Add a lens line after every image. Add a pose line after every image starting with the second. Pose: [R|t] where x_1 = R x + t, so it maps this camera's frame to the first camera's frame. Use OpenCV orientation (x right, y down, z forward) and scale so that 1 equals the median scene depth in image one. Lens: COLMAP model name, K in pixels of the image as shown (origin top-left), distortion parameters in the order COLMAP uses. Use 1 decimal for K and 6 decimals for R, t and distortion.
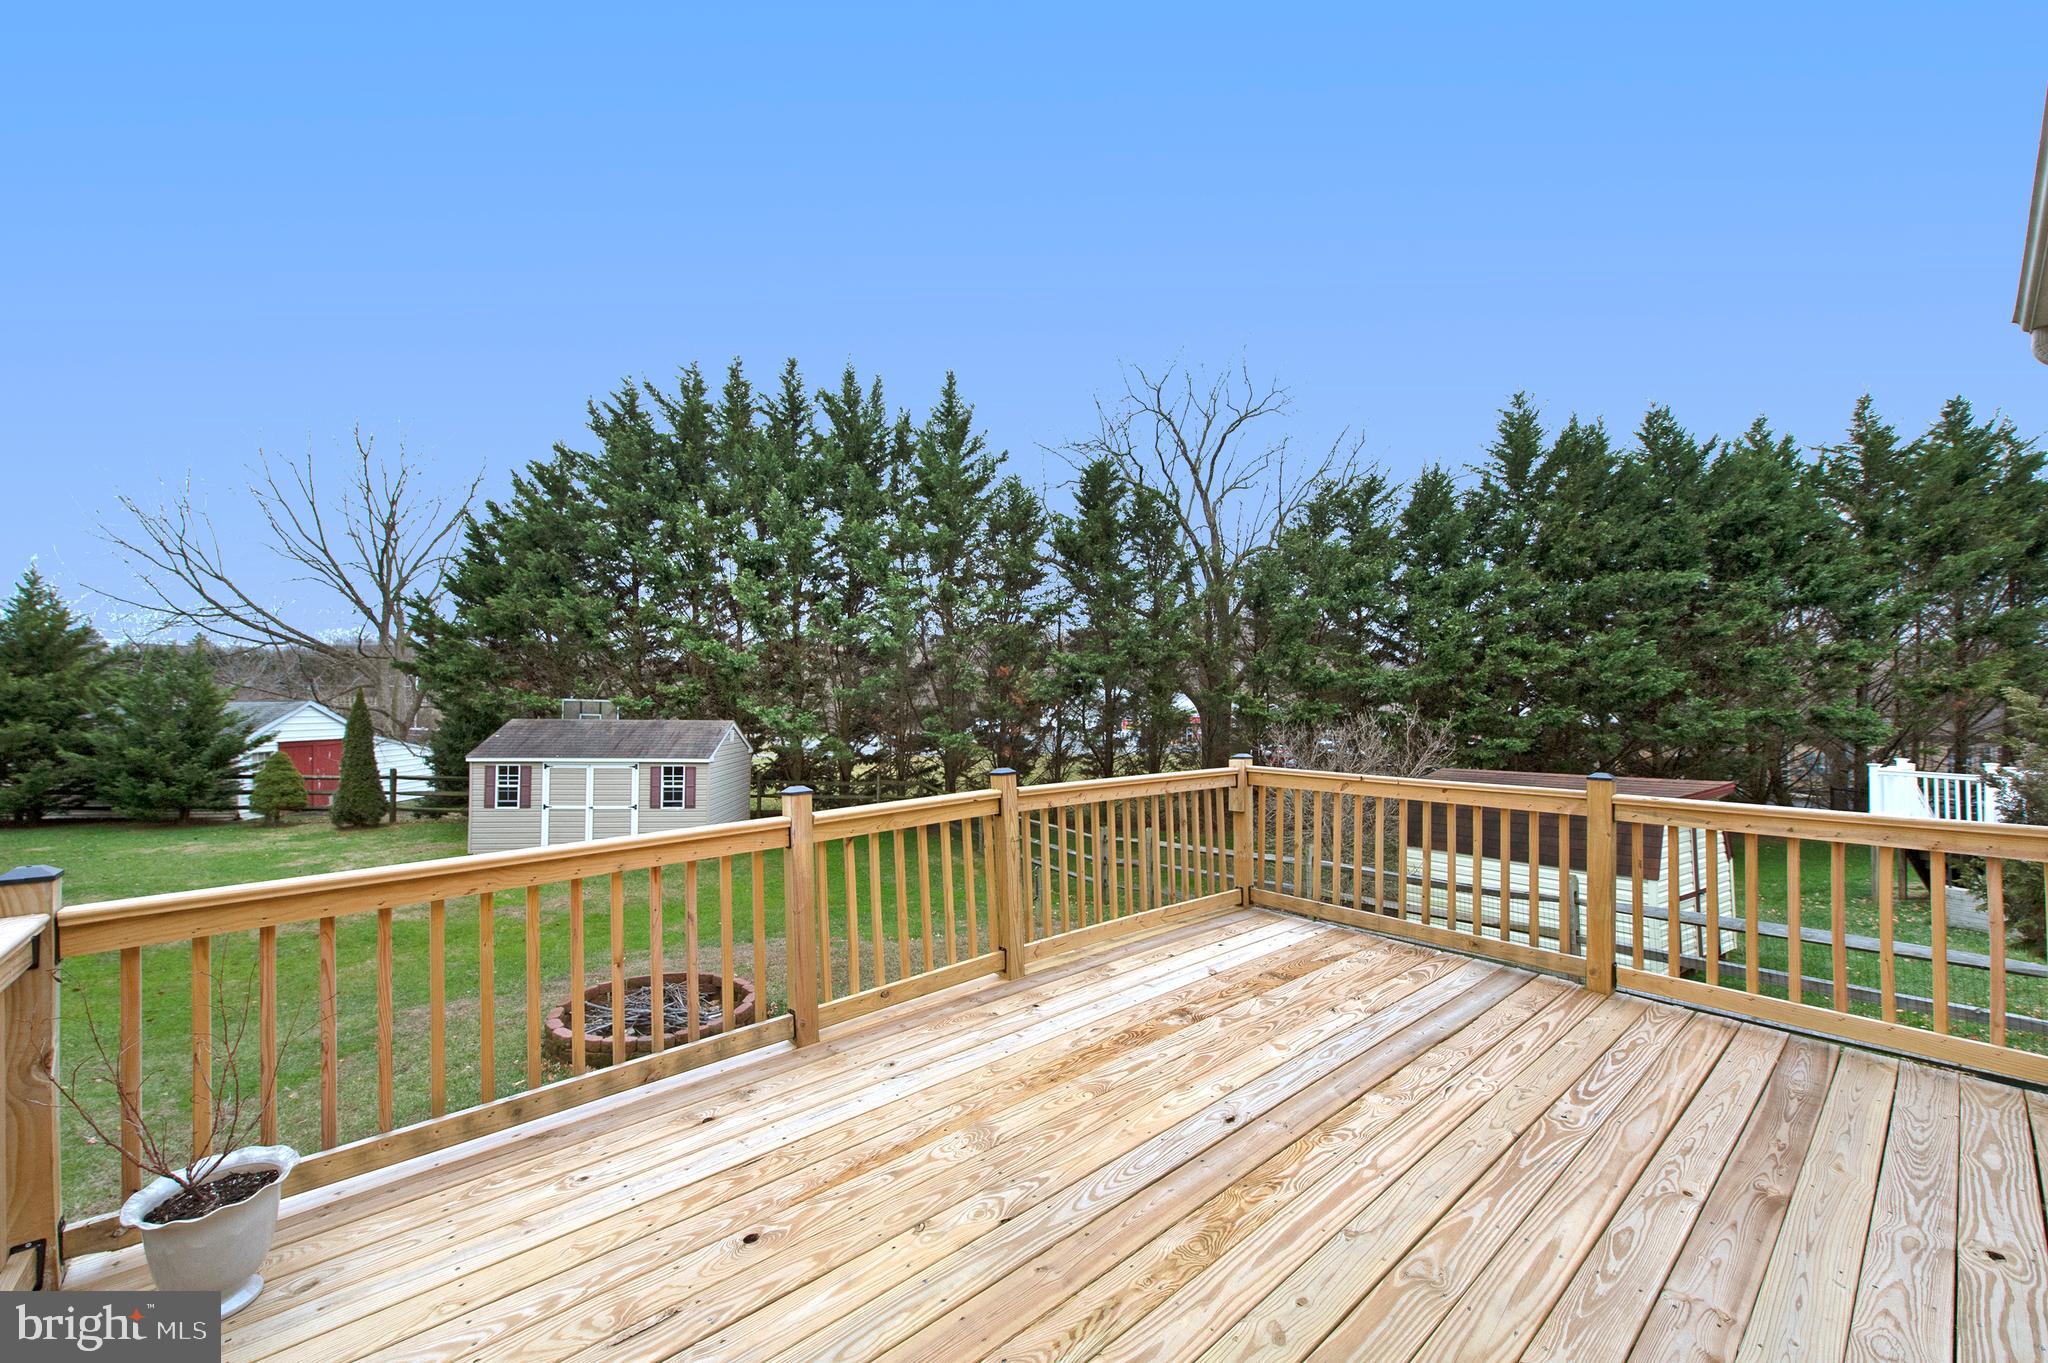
lens RADIAL K [[812.7, 0, 1029.2], [0, 812.7, 678.1], [0, 0, 1]] dist [0.001903, 0.000301]
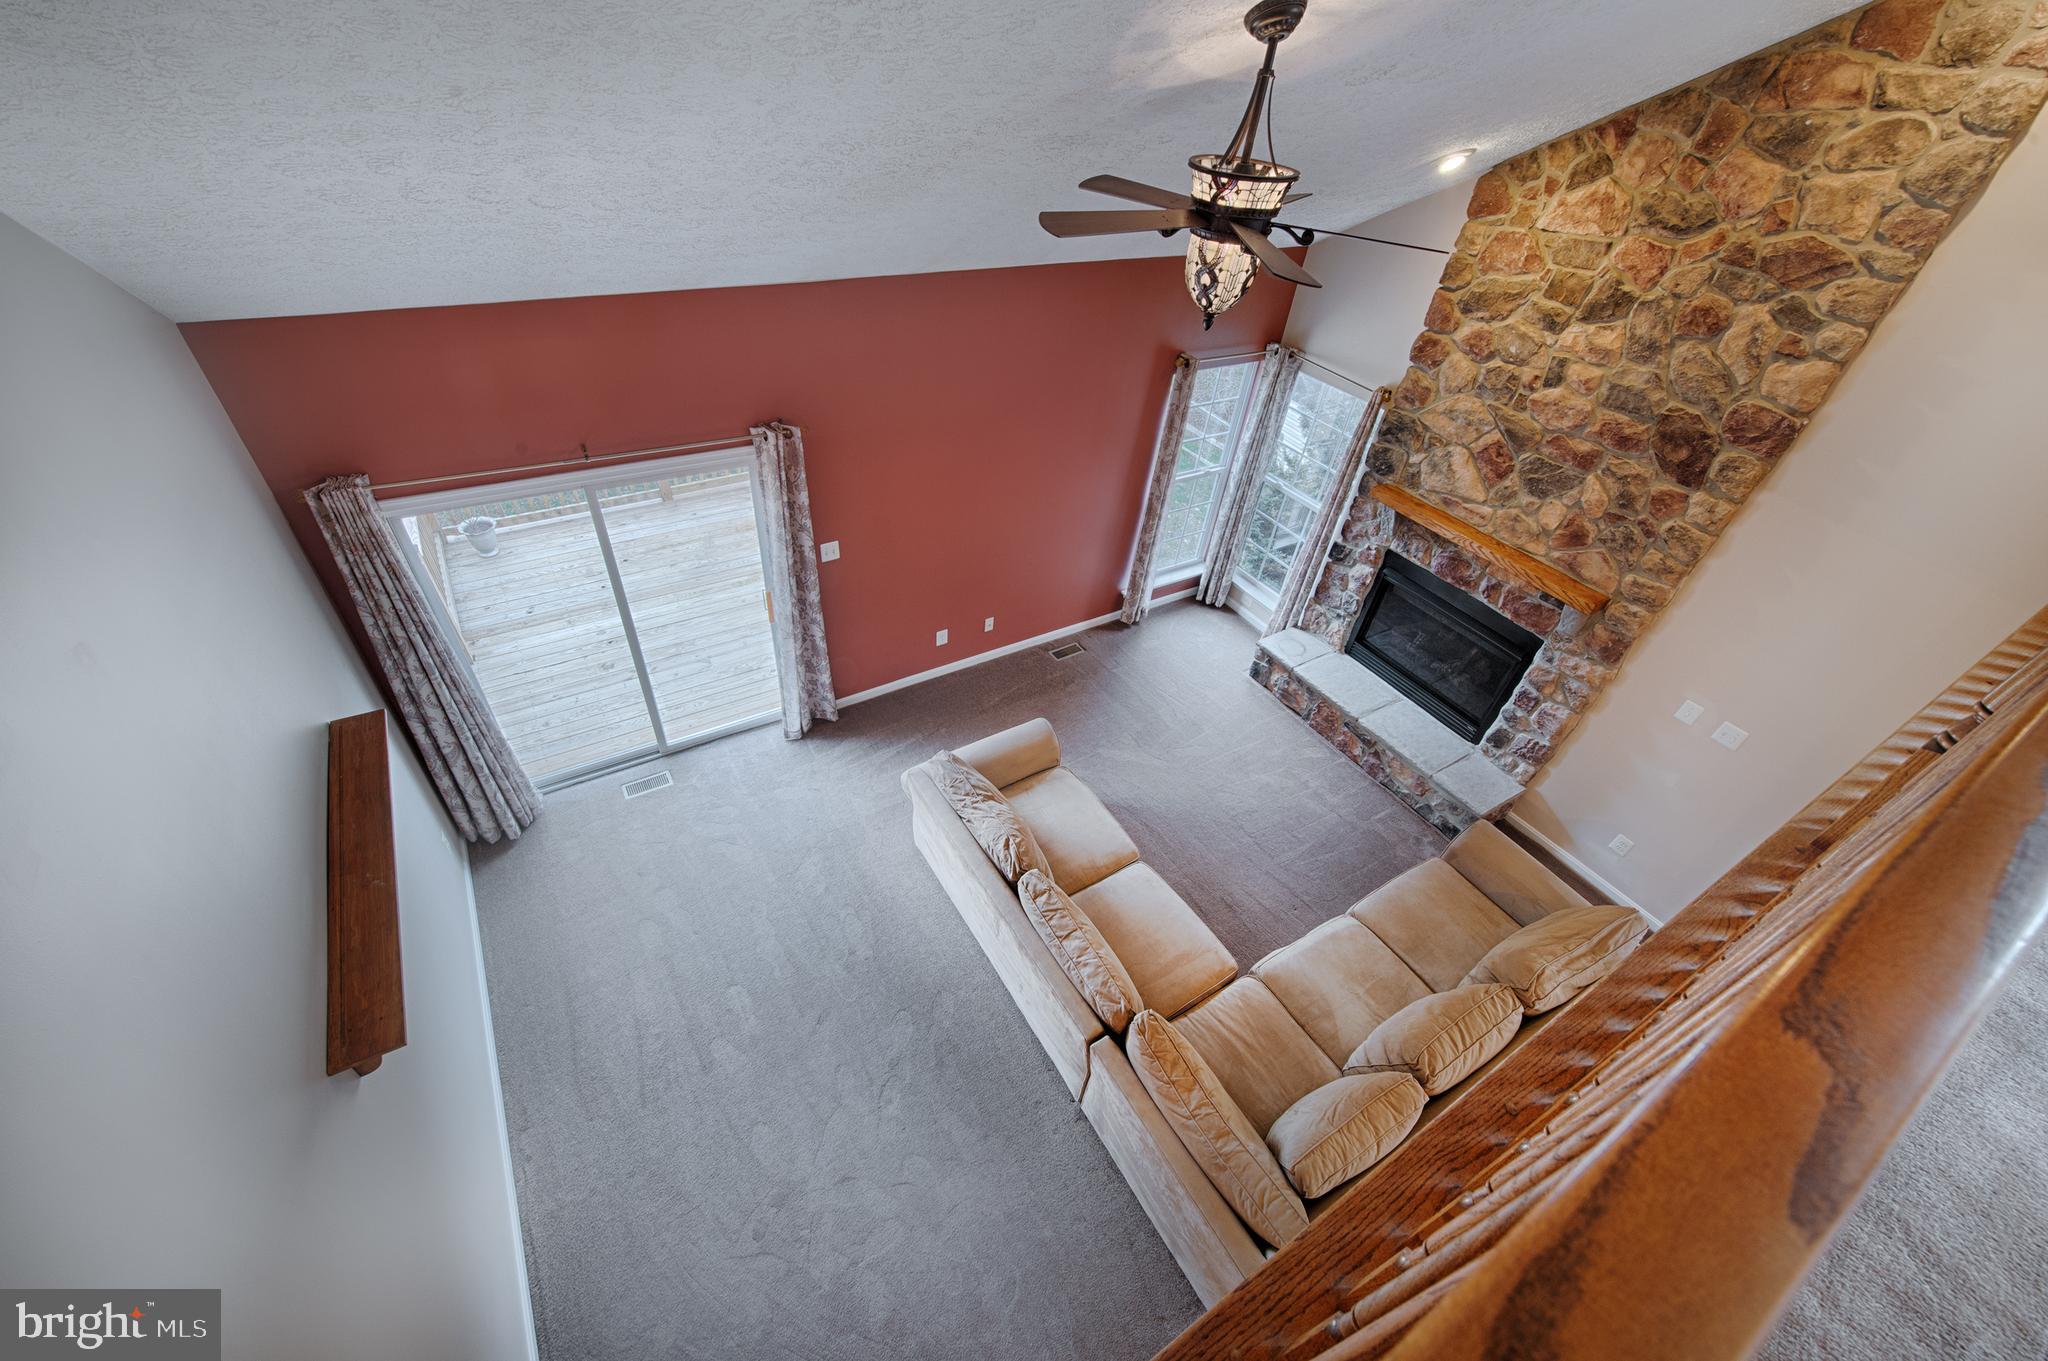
lens RADIAL K [[812.7, 0, 1019.6], [0, 812.7, 682.9], [0, 0, 1]] dist [0.001903, 0.000301]
pose [[0.984134, 0.170137, -0.050327, 1.267866], [-0.095868, 0.748598, 0.656056, -1.099886], [0.149294, -0.640823, 0.753032, -1.374401]]
